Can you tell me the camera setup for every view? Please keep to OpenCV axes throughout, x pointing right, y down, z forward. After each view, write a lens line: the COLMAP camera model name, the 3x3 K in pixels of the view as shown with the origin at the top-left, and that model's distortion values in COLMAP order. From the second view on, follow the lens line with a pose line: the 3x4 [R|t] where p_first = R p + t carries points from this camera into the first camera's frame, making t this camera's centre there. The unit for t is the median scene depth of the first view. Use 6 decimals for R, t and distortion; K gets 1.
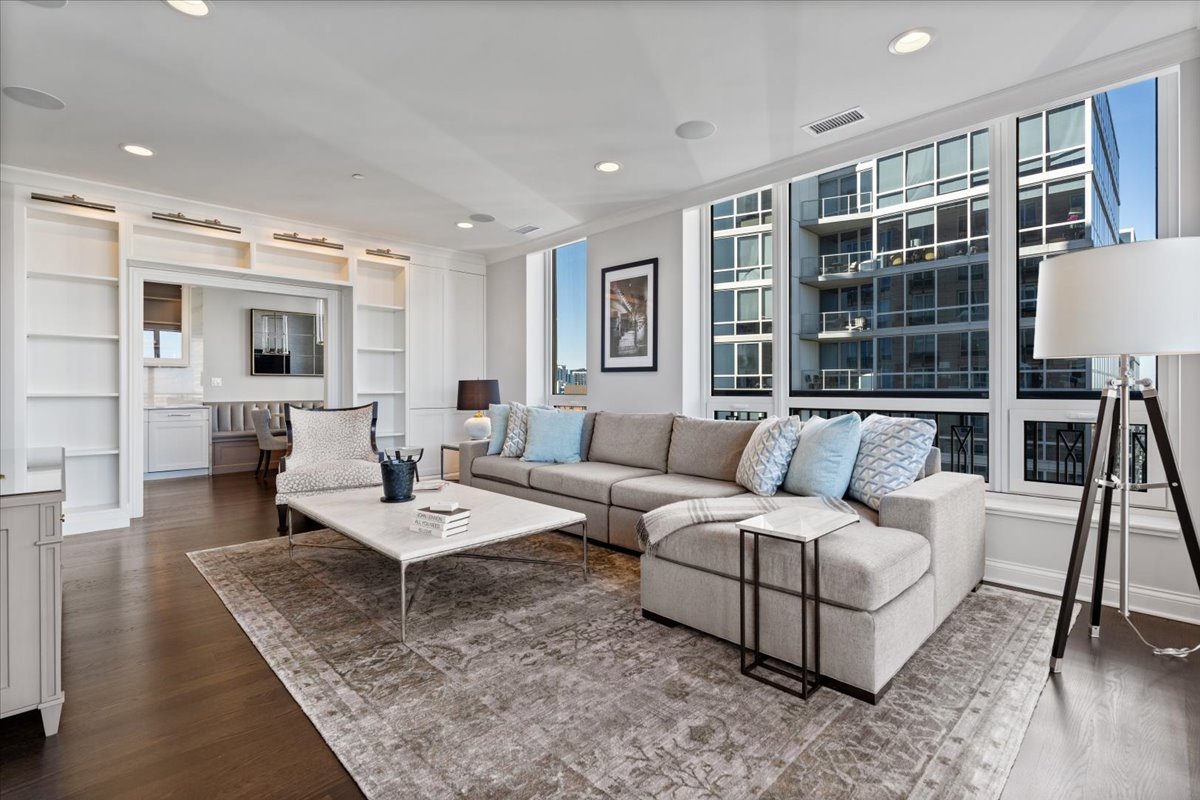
lens RADIAL K [[553.3, 0, 615.7], [0, 553.3, 391.9], [0, 0, 1]] dist [-0.002201, -0.000276]
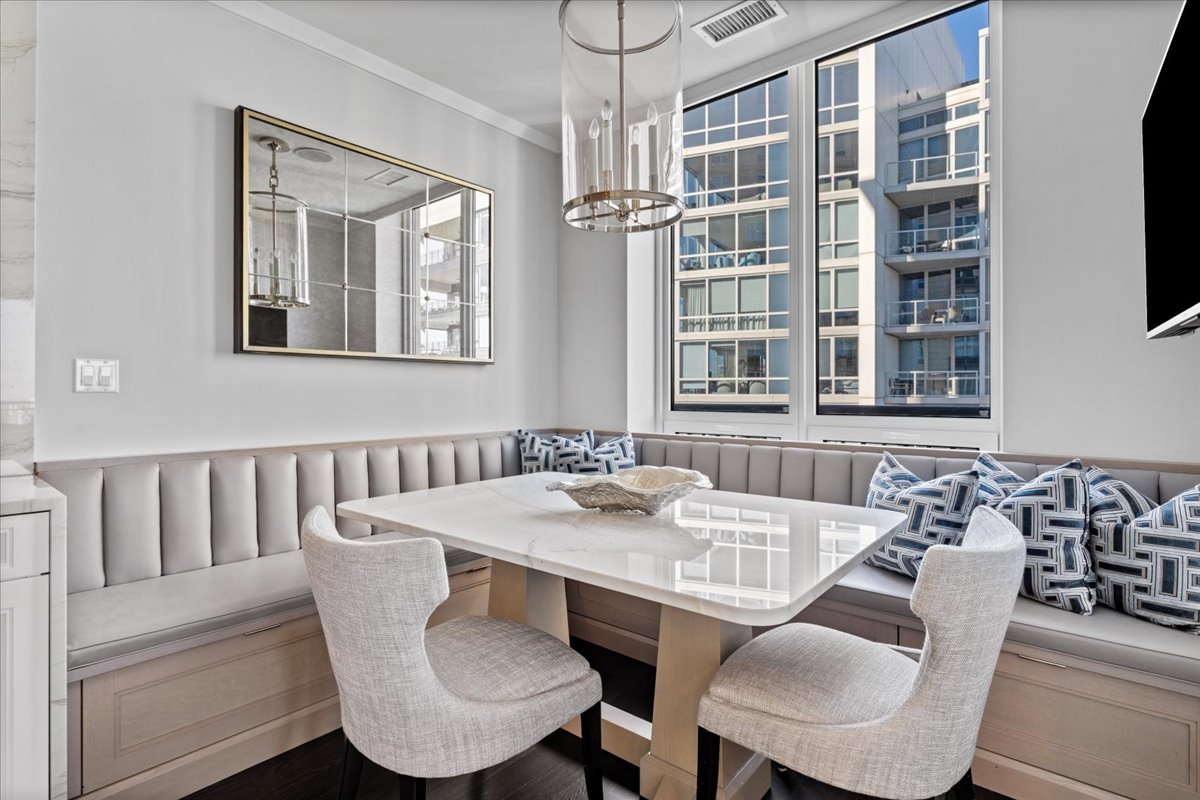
lens RADIAL K [[578.4, 0, 609.2], [0, 578.4, 396.3], [0, 0, 1]] dist [-0.001470, 0.000133]
pose [[0.996253, 0.001568, 0.086469, -0.140232], [-0.001551, 0.999999, -0.000262, -0.002802], [-0.086470, 0.000127, 0.996254, 0.196137]]
